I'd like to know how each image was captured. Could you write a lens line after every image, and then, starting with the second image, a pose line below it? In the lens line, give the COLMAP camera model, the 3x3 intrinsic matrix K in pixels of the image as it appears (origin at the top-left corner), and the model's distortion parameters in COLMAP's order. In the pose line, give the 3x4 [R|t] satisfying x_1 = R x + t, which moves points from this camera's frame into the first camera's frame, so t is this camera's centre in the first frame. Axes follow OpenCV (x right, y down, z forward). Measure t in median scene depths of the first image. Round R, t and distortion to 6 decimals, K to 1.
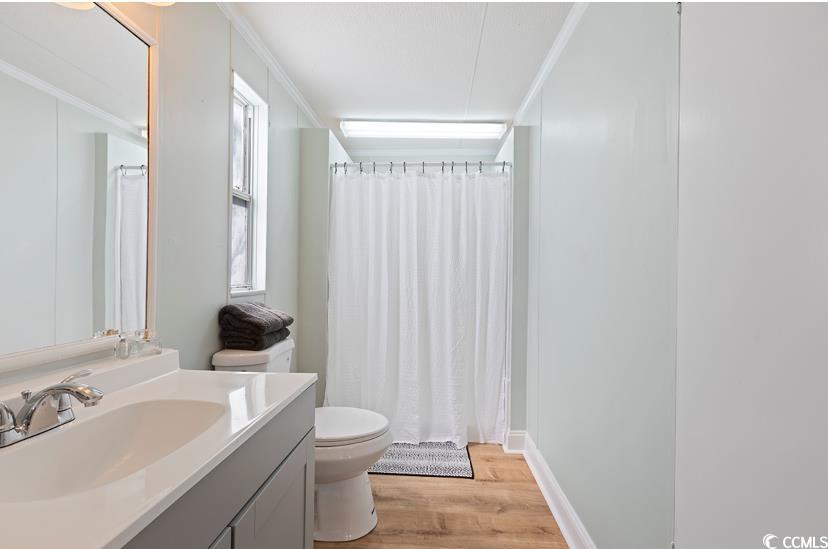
lens RADIAL K [[374.9, 0, 414.7], [0, 374.9, 274.1], [0, 0, 1]] dist [0.005752, -0.000847]
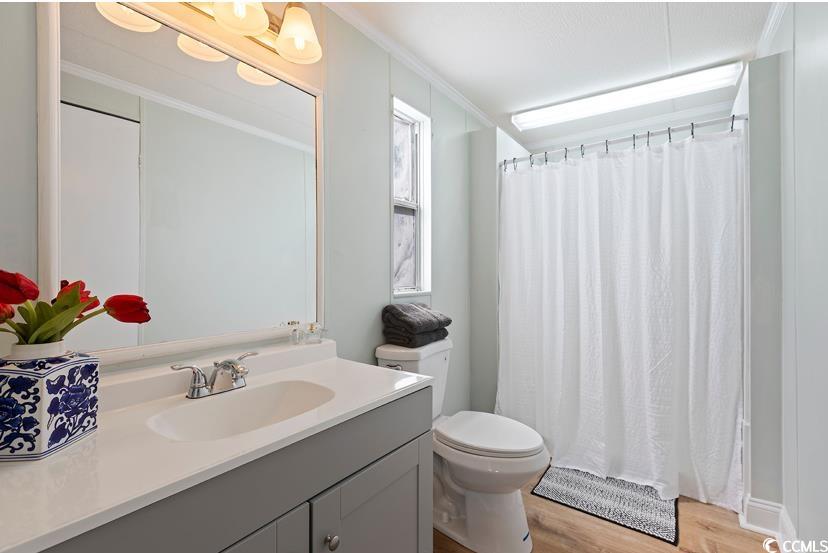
lens RADIAL K [[374.9, 0, 411.7], [0, 374.9, 271.7], [0, 0, 1]] dist [0.005752, -0.000847]
pose [[0.834943, -0.016070, -0.550102, 0.137763], [0.012581, 0.999870, -0.010113, -0.003271], [0.550193, 0.001523, 0.835036, 0.075907]]
